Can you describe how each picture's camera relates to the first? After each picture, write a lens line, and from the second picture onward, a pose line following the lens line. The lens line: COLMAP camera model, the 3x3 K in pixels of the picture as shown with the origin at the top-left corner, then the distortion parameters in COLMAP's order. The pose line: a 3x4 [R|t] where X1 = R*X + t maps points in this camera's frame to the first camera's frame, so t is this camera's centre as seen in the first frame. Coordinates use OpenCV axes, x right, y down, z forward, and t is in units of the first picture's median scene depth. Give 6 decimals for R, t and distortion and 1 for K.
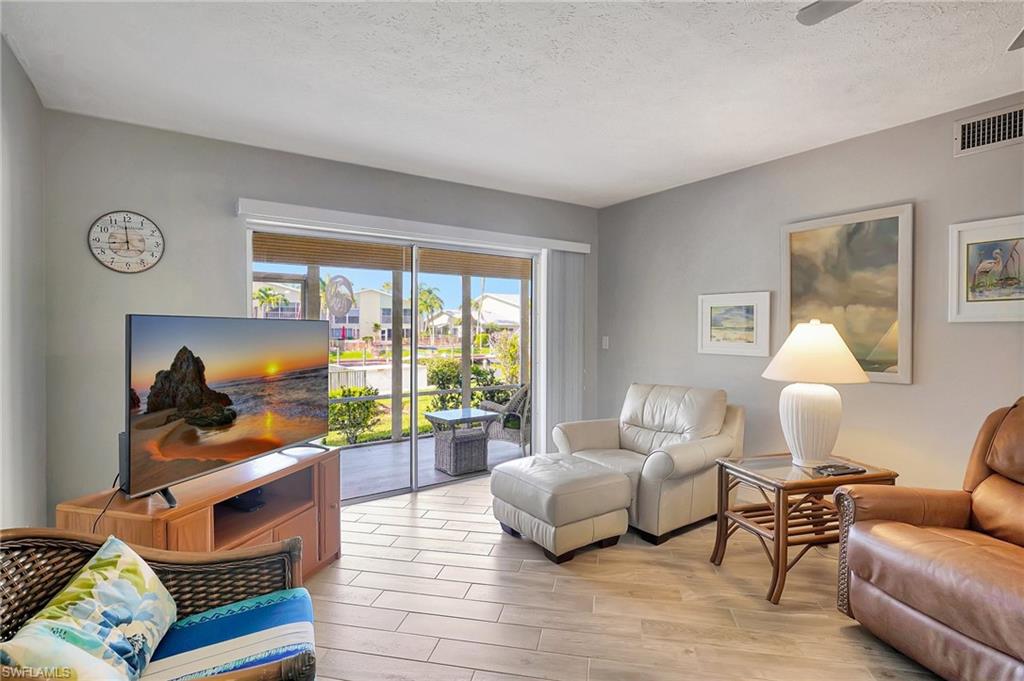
lens RADIAL K [[486.5, 0, 502.6], [0, 486.5, 341.5], [0, 0, 1]] dist [-0.001452, 0.000133]
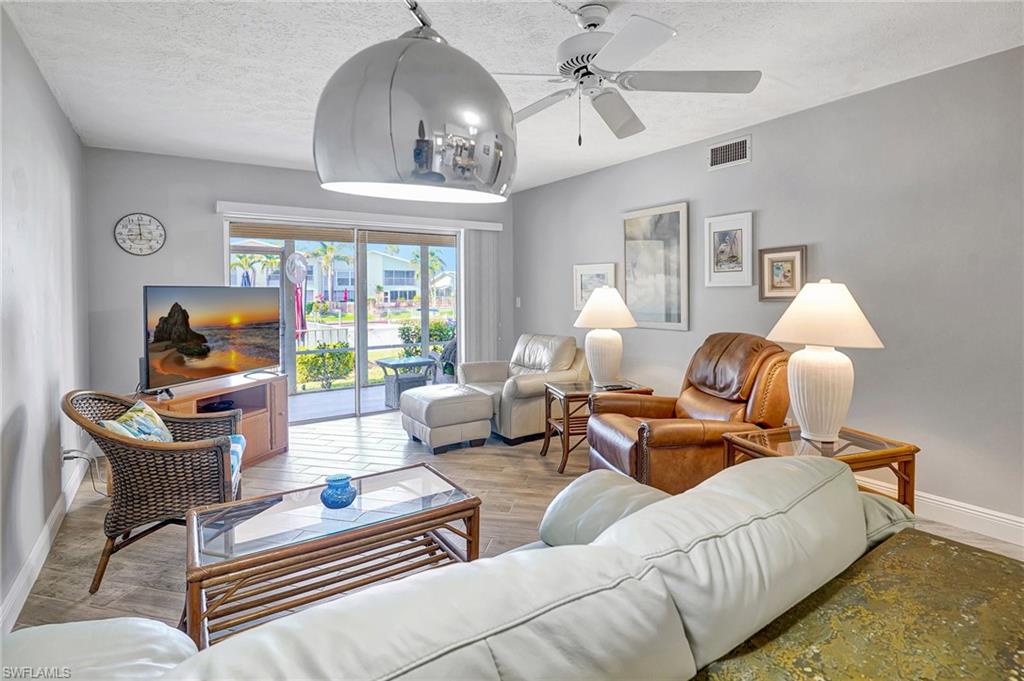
lens RADIAL K [[497.3, 0, 501.6], [0, 497.3, 316.9], [0, 0, 1]] dist [-0.023234, 0.009716]
pose [[0.999756, -0.004982, -0.021505, 0.322040], [0.005590, 0.999584, 0.028305, 0.004328], [0.021355, -0.028419, 0.999368, -0.433791]]
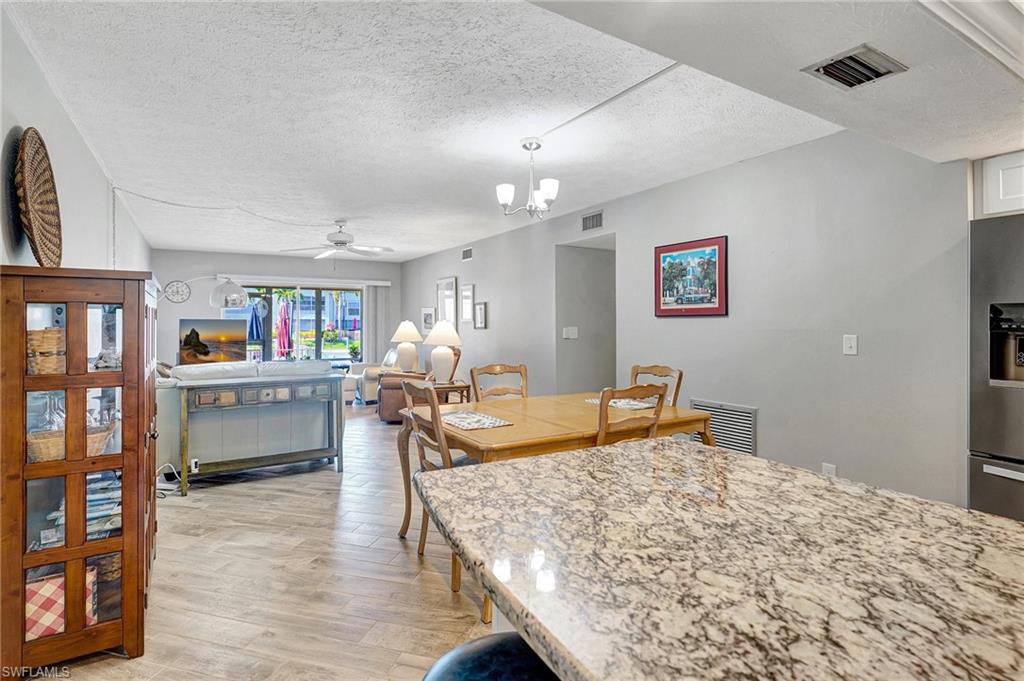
lens RADIAL K [[499.5, 0, 498.9], [0, 499.5, 334.8], [0, 0, 1]] dist [-0.001433, 0.000027]
pose [[0.997712, 0.001891, -0.067584, 1.224517], [-0.001647, 0.999992, 0.003663, 0.023575], [0.067590, -0.003543, 0.997707, -1.670782]]
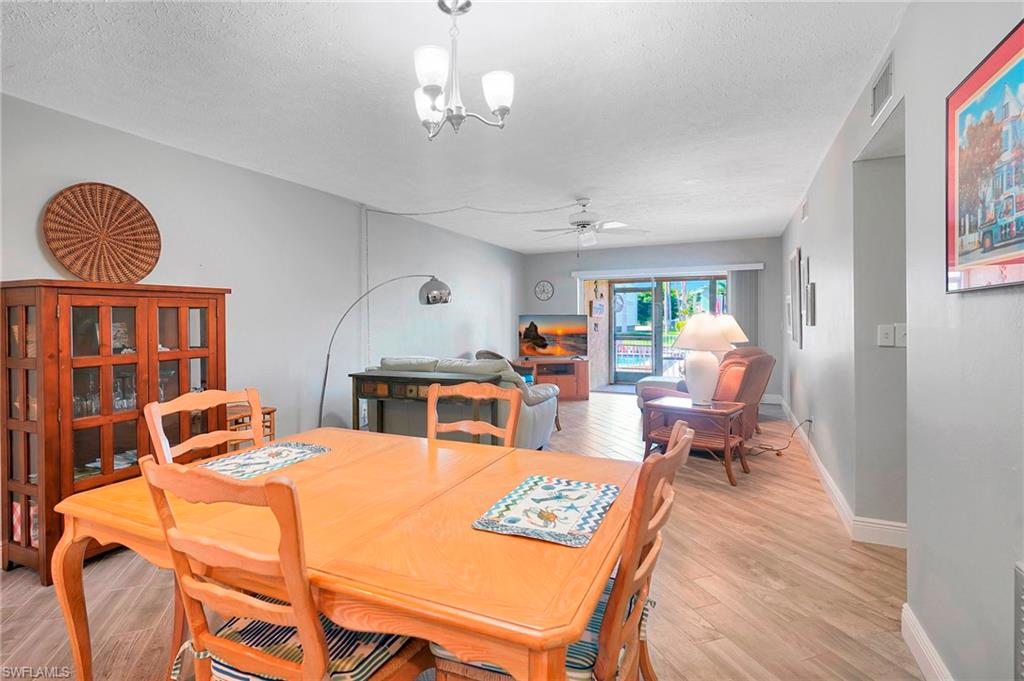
lens RADIAL K [[494.3, 0, 512.4], [0, 494.3, 319.4], [0, 0, 1]] dist [-0.003671, -0.000383]
pose [[0.518468, -0.000658, -0.855097, 1.794175], [-0.013317, 0.999872, -0.008844, 0.009422], [0.854993, 0.015972, 0.518393, -0.795833]]
